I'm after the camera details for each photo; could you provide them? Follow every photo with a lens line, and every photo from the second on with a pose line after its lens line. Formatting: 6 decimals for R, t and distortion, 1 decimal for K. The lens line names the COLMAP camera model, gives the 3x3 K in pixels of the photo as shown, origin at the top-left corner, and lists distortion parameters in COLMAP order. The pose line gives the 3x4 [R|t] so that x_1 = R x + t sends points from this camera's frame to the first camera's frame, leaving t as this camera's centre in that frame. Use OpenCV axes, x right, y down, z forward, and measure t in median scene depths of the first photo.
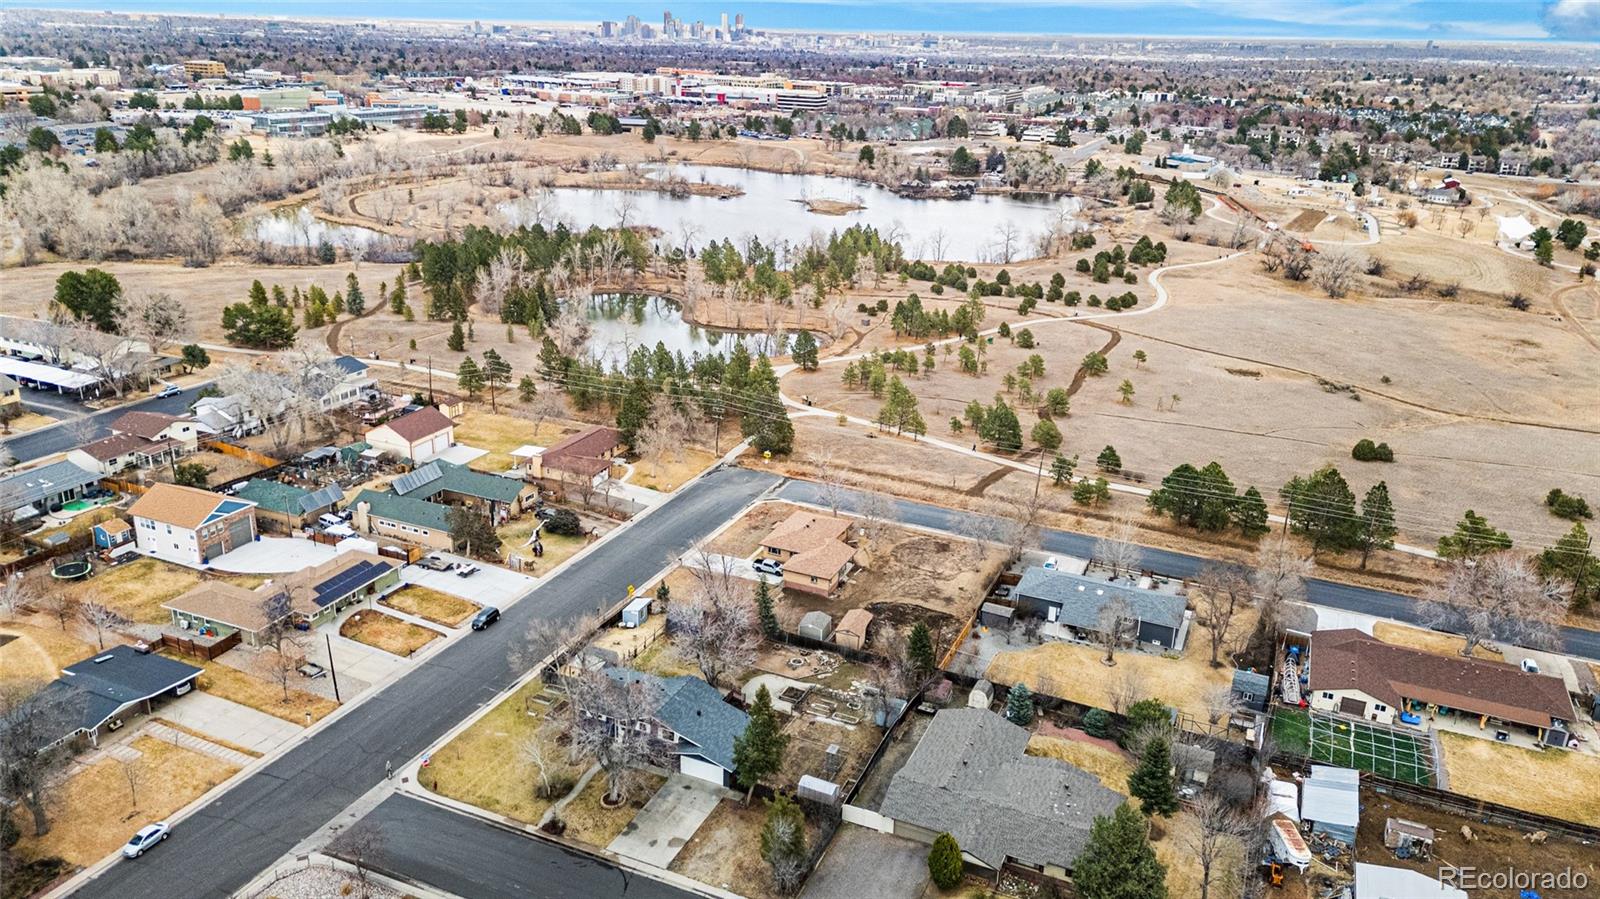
lens RADIAL K [[1175.5, 0, 797.1], [0, 1175.5, 442.8], [0, 0, 1]] dist [0.085463, -0.074152]
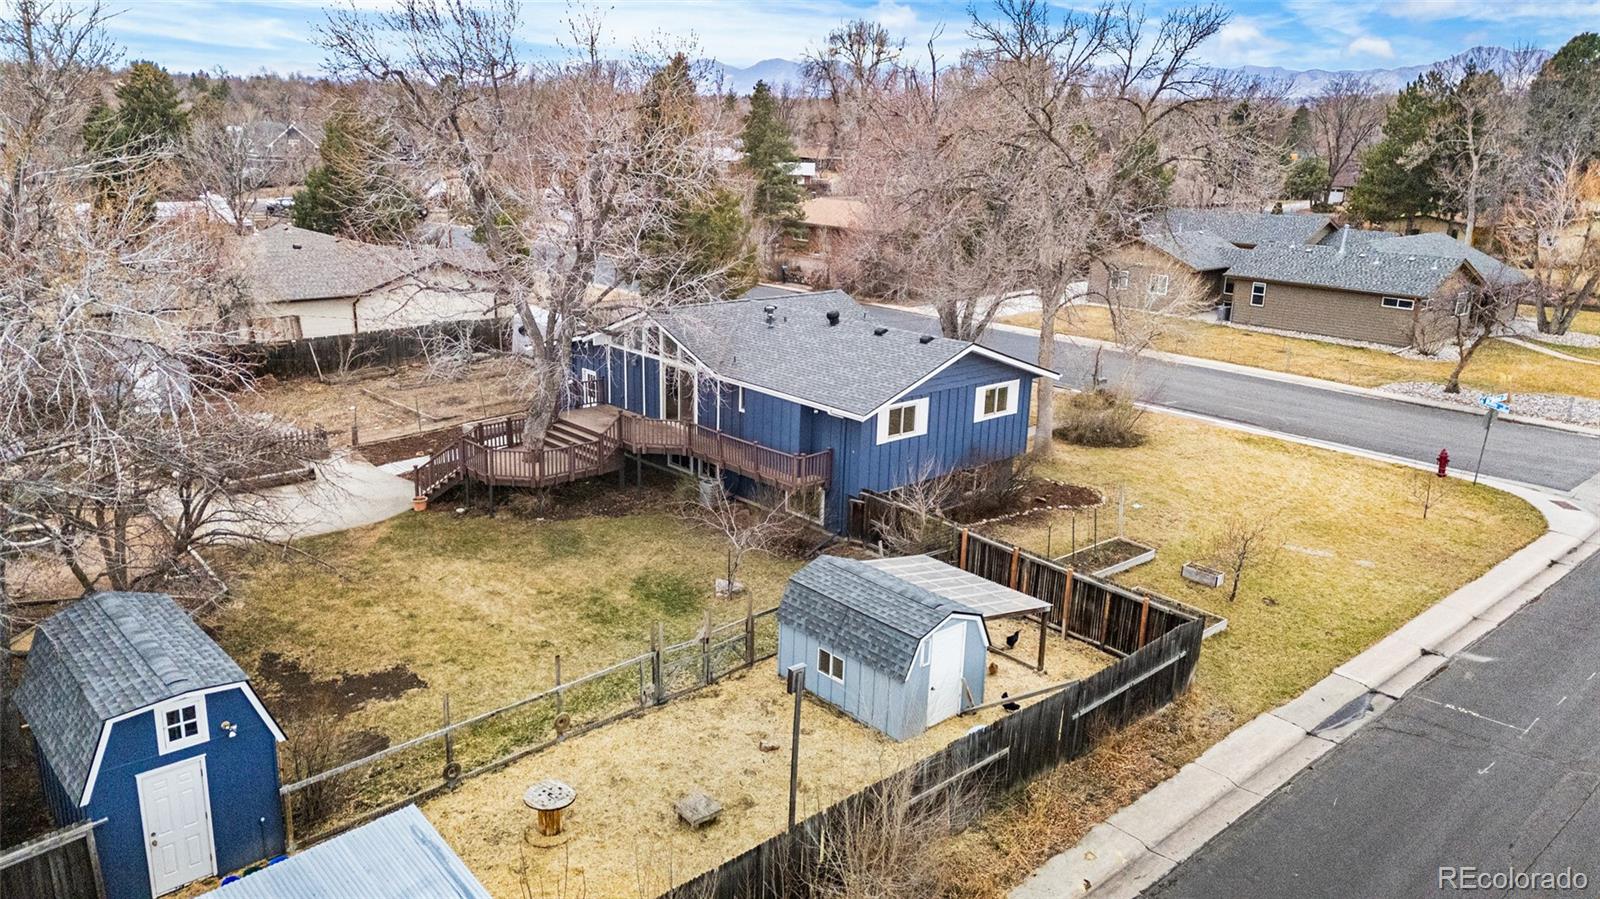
lens RADIAL K [[1175.5, 0, 797.1], [0, 1175.5, 442.8], [0, 0, 1]] dist [0.085463, -0.074152]
pose [[-0.914881, -0.151857, 0.374076, -0.252172], [0.084238, 0.834367, 0.544735, 0.070004], [-0.394839, 0.529878, -0.750554, 1.293075]]
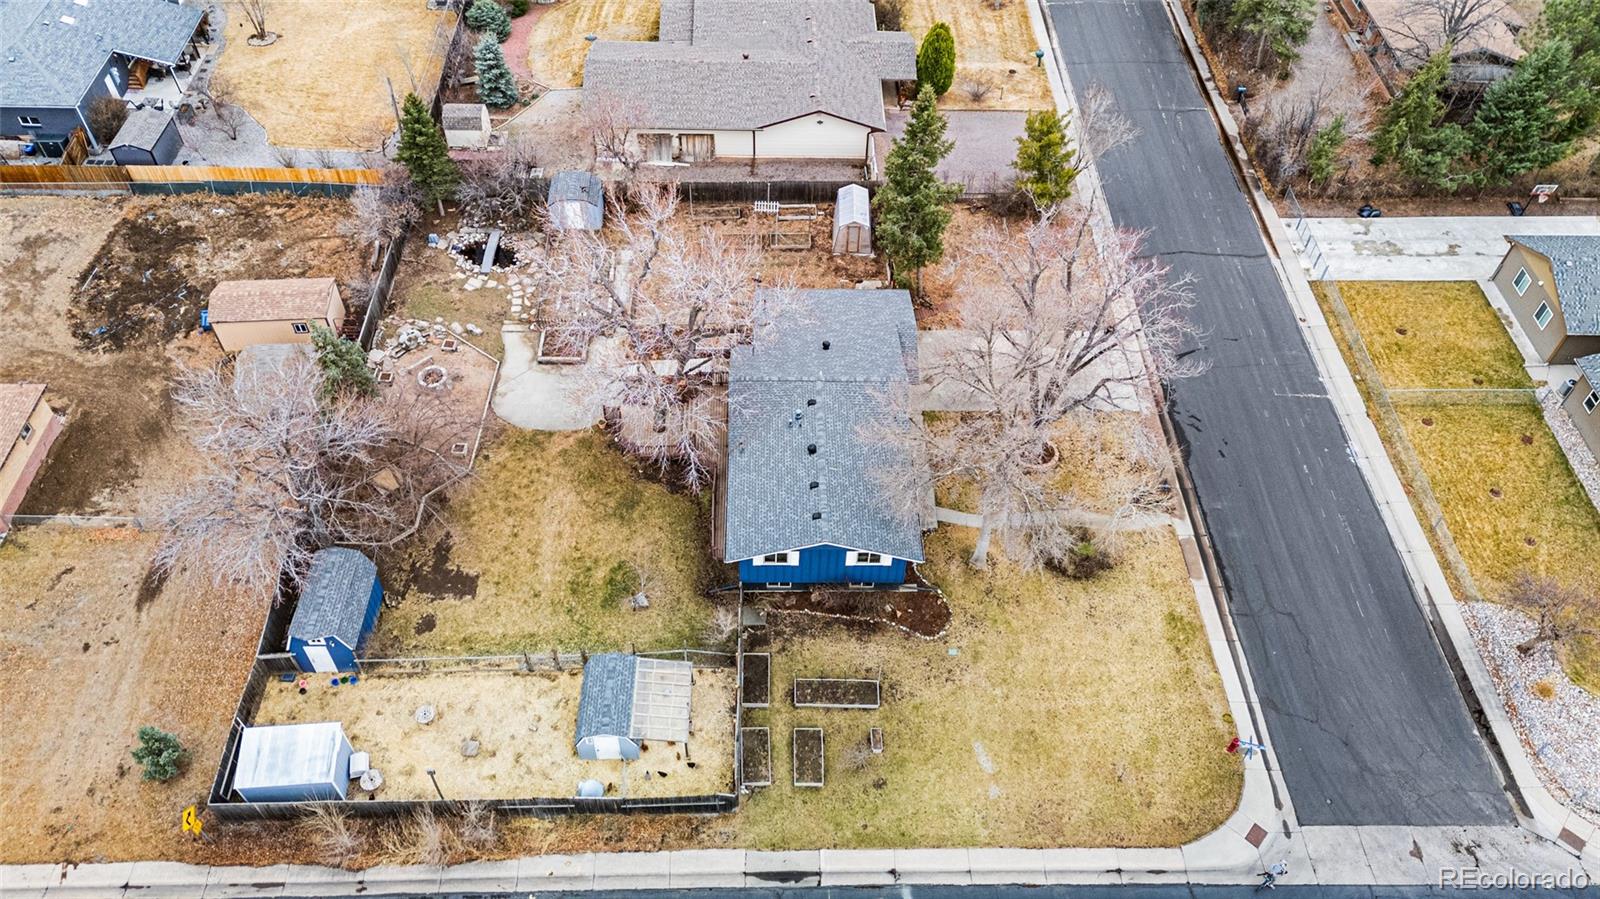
lens RADIAL K [[1175.5, 0, 797.1], [0, 1175.5, 442.8], [0, 0, 1]] dist [0.085463, -0.074152]
pose [[-0.419531, -0.707219, 0.569065, -0.393034], [0.262581, 0.505552, 0.821869, -0.161696], [-0.868933, 0.494225, -0.026392, 1.059056]]
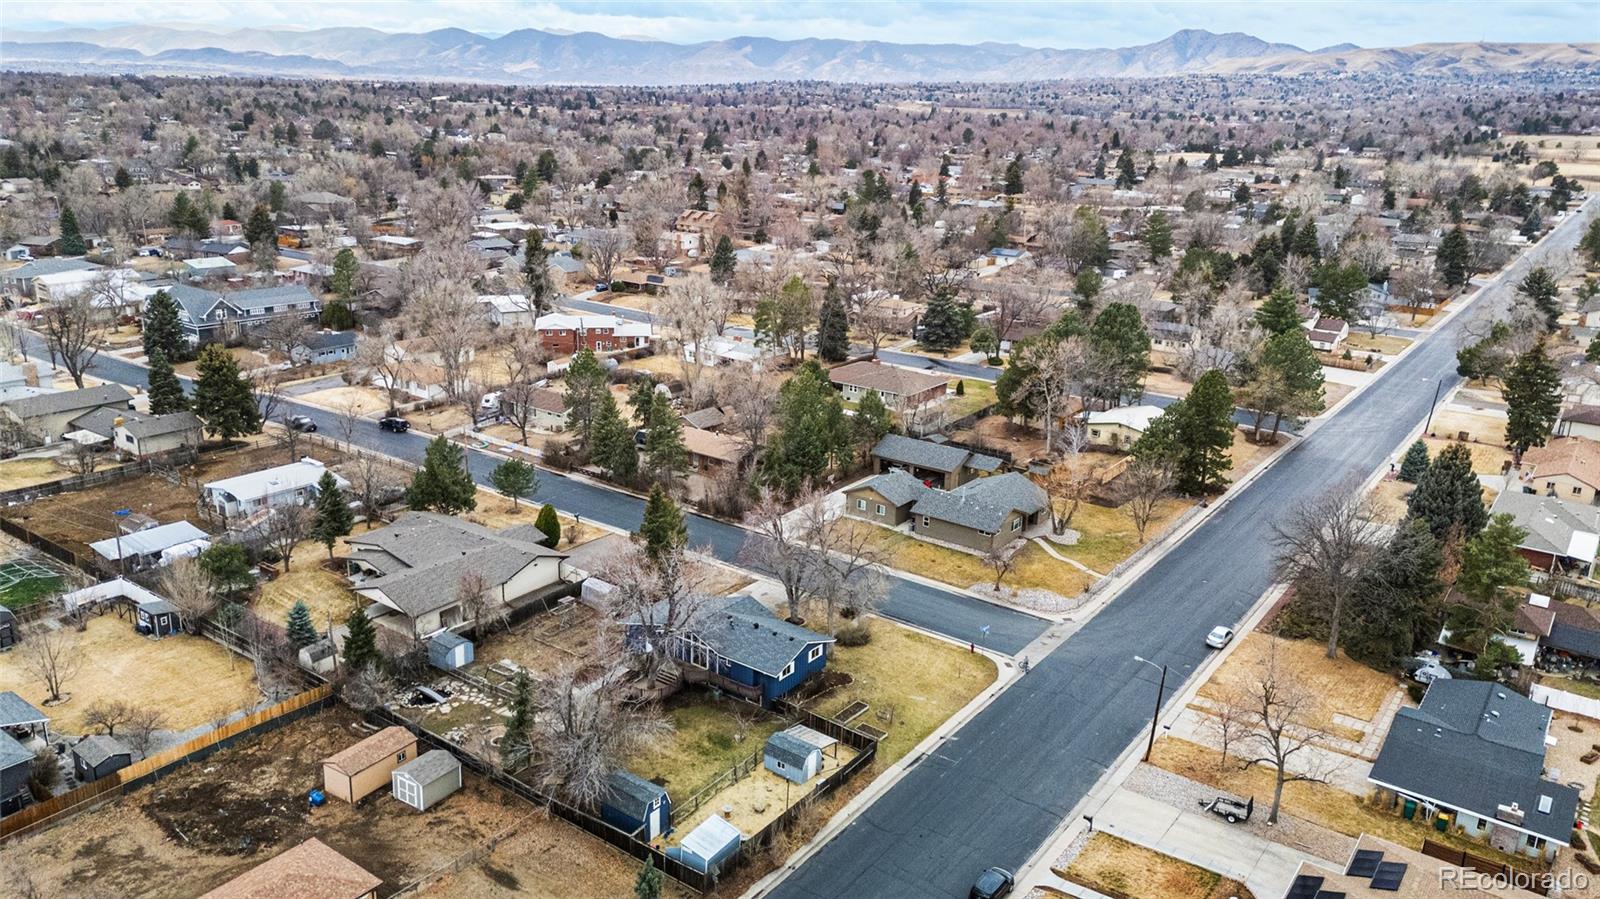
lens RADIAL K [[1175.5, 0, 797.1], [0, 1175.5, 442.8], [0, 0, 1]] dist [0.085463, -0.074152]
pose [[-0.974805, -0.109870, 0.194123, -0.321465], [0.023717, 0.814292, 0.579970, -0.391364], [-0.221794, 0.569962, -0.791171, 1.635882]]
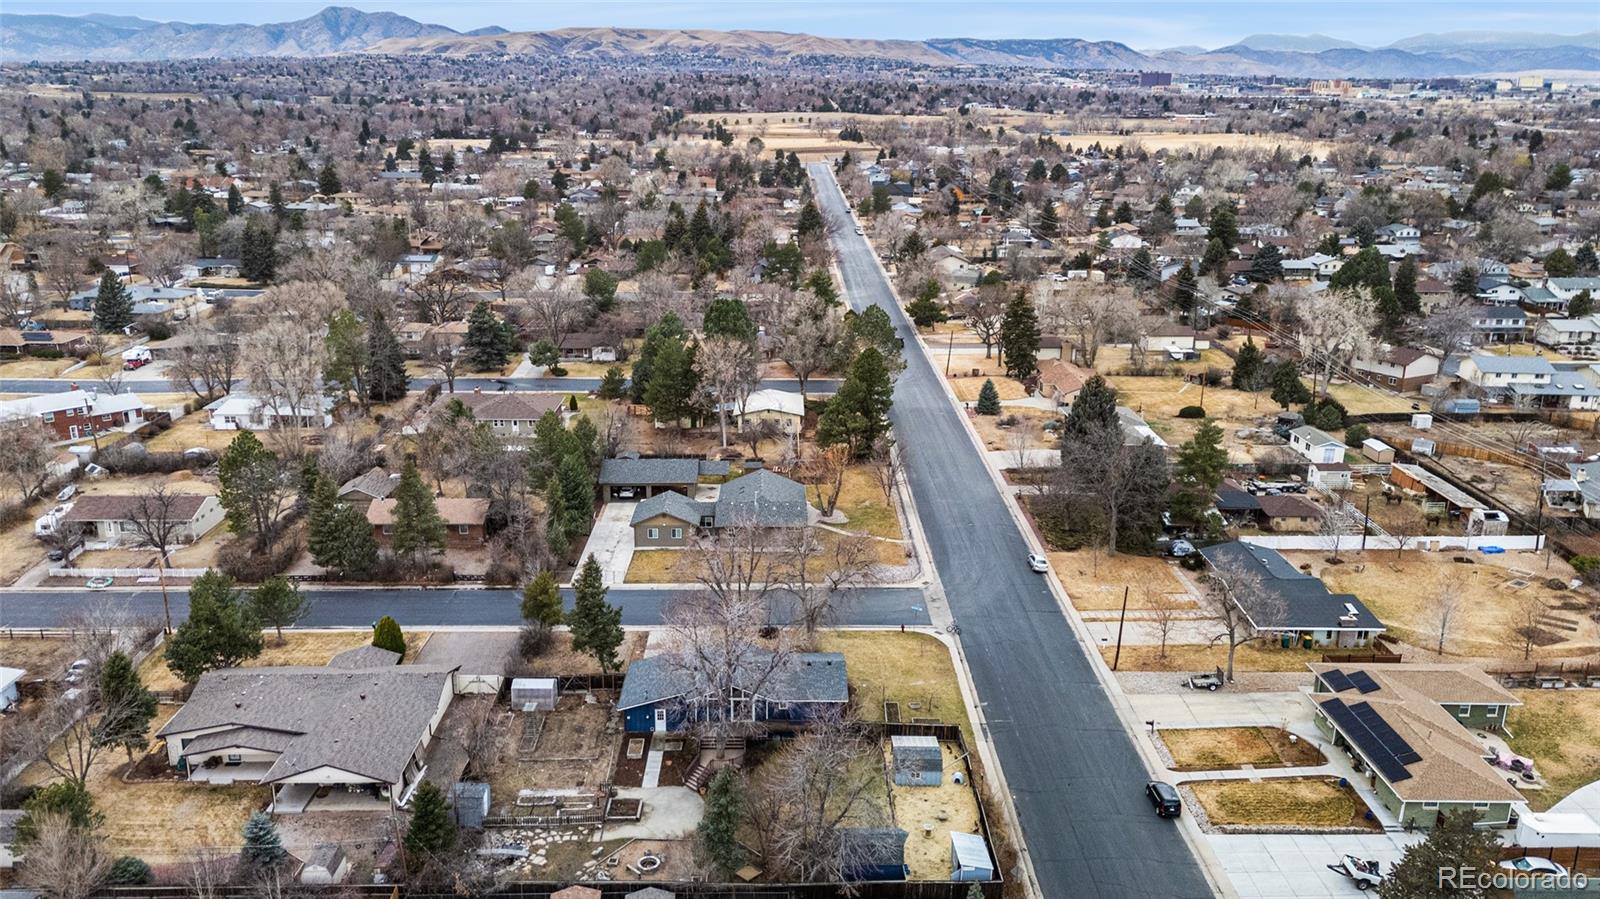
lens RADIAL K [[1201.1, 0, 800.0], [0, 1201.1, 449.5], [0, 0, 1]] dist [0.080849, -0.076924]
pose [[-0.908579, 0.091241, -0.407627, 0.187989], [-0.163168, 0.820800, 0.547415, -0.391792], [0.384527, 0.563881, -0.730874, 1.594066]]
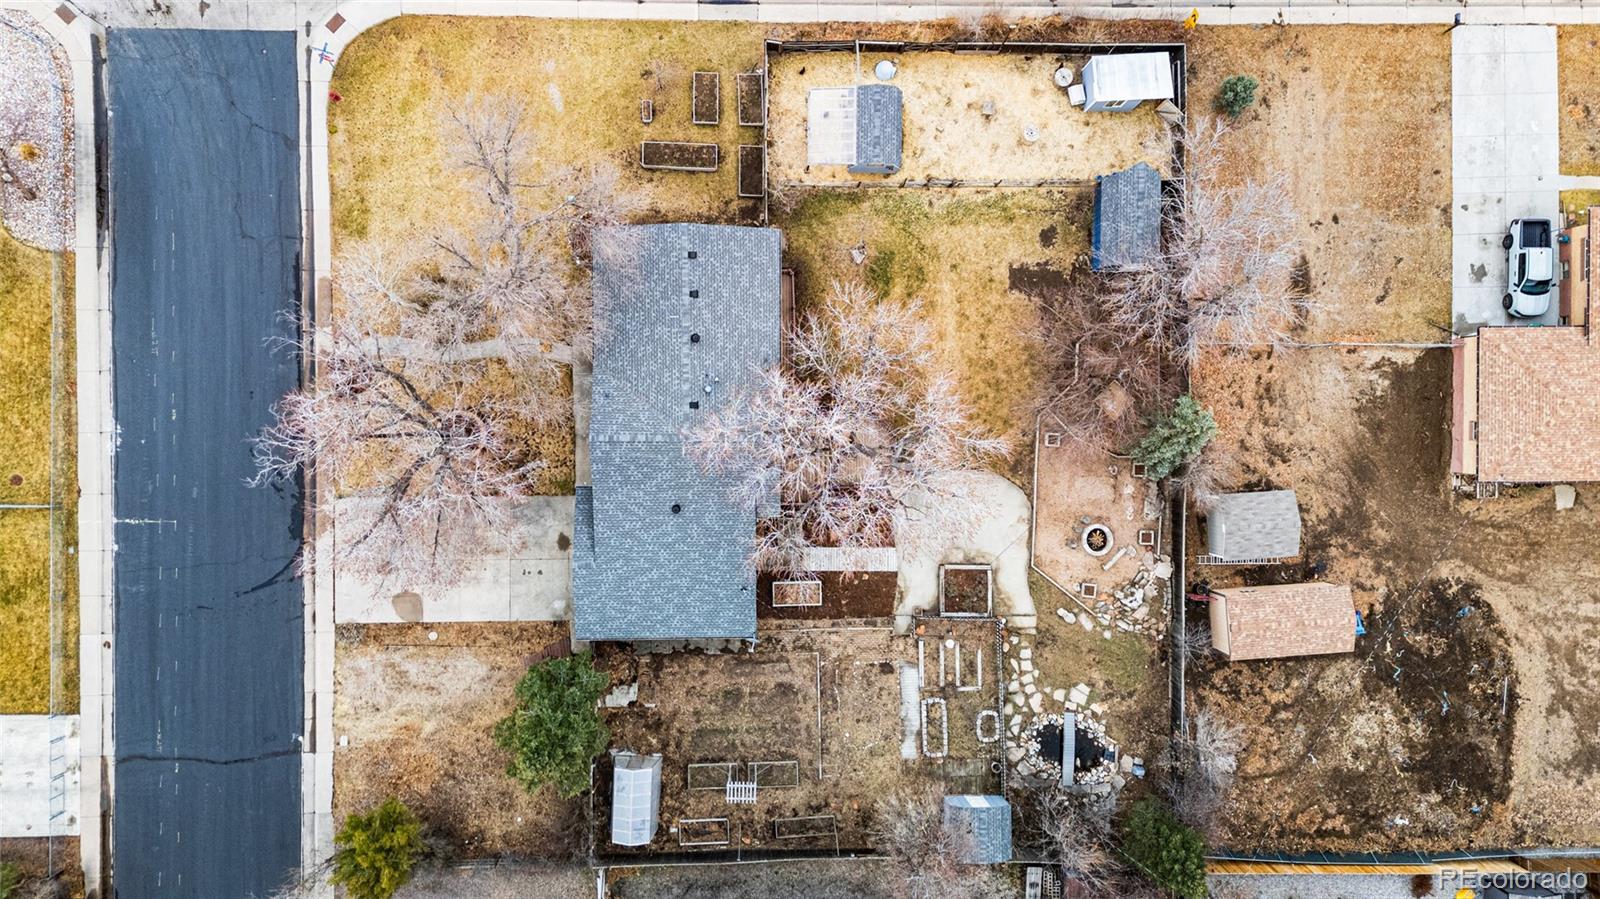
lens RADIAL K [[1175.5, 0, 797.1], [0, 1175.5, 442.8], [0, 0, 1]] dist [0.085463, -0.074152]
pose [[0.405590, 0.914052, -0.002493, -0.088288], [-0.317613, 0.143490, 0.937301, -0.215317], [0.857099, -0.379368, 0.348513, 0.905723]]
